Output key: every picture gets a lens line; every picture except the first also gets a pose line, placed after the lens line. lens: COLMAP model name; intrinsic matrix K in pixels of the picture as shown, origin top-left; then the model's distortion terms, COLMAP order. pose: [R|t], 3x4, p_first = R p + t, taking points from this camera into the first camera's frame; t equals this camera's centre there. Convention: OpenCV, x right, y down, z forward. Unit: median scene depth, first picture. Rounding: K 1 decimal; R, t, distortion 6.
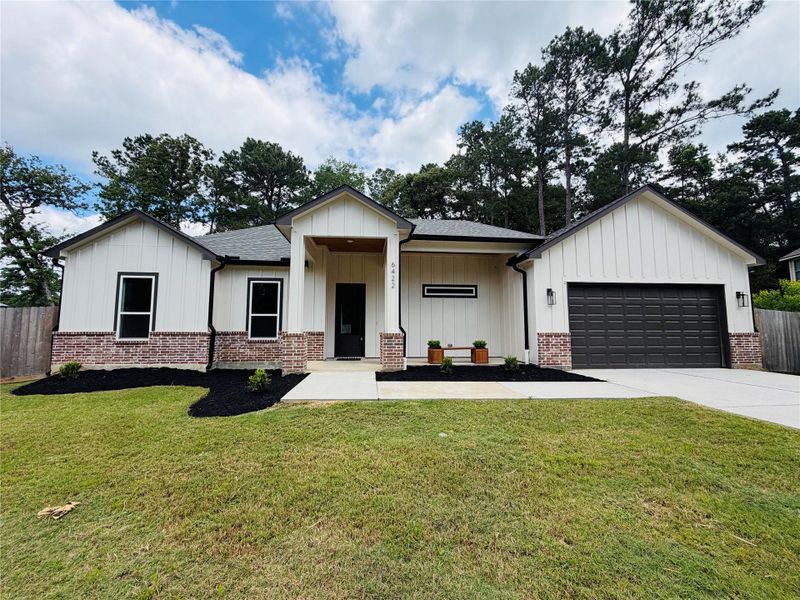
lens RADIAL K [[318.3, 0, 403.2], [0, 318.3, 305.0], [0, 0, 1]] dist [0.000188, 0.000261]
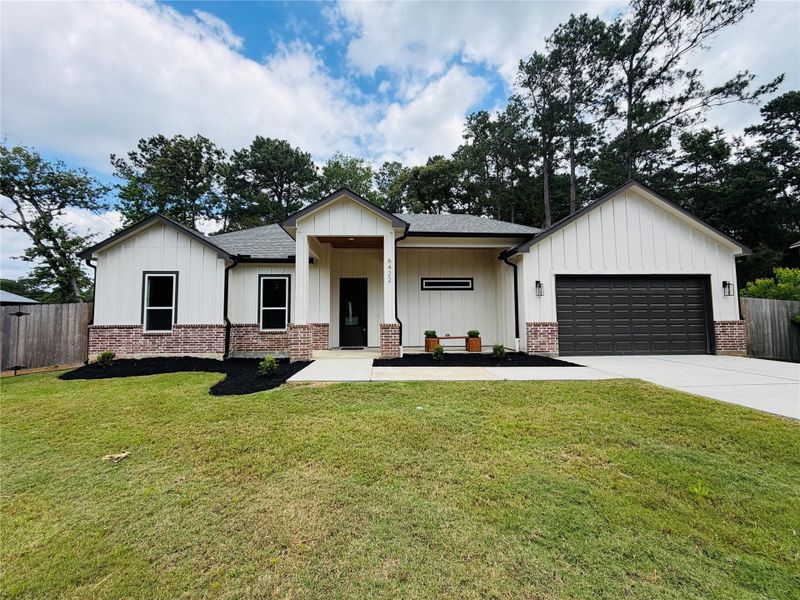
lens RADIAL K [[318.3, 0, 404.0], [0, 318.3, 305.0], [0, 0, 1]] dist [0.000188, 0.000261]
pose [[0.999339, -0.010818, -0.034703, 0.046531], [0.011703, 0.999608, 0.025417, -0.002504], [0.034415, -0.025806, 0.999074, -0.073926]]
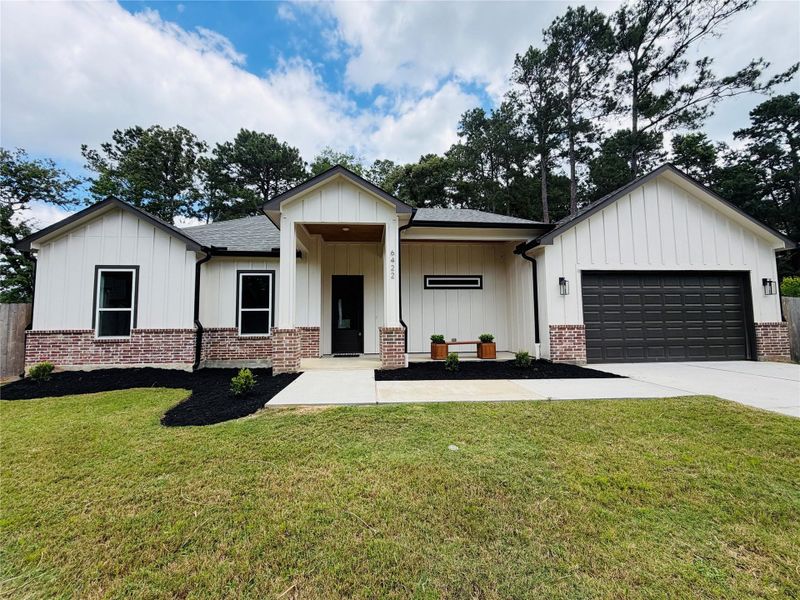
lens RADIAL K [[318.3, 0, 402.6], [0, 318.3, 303.0], [0, 0, 1]] dist [0.000188, 0.000261]
pose [[0.999917, -0.012438, -0.003361, -0.000626], [0.012476, 0.999856, 0.011539, 0.006357], [0.003217, -0.011580, 0.999928, 0.069255]]
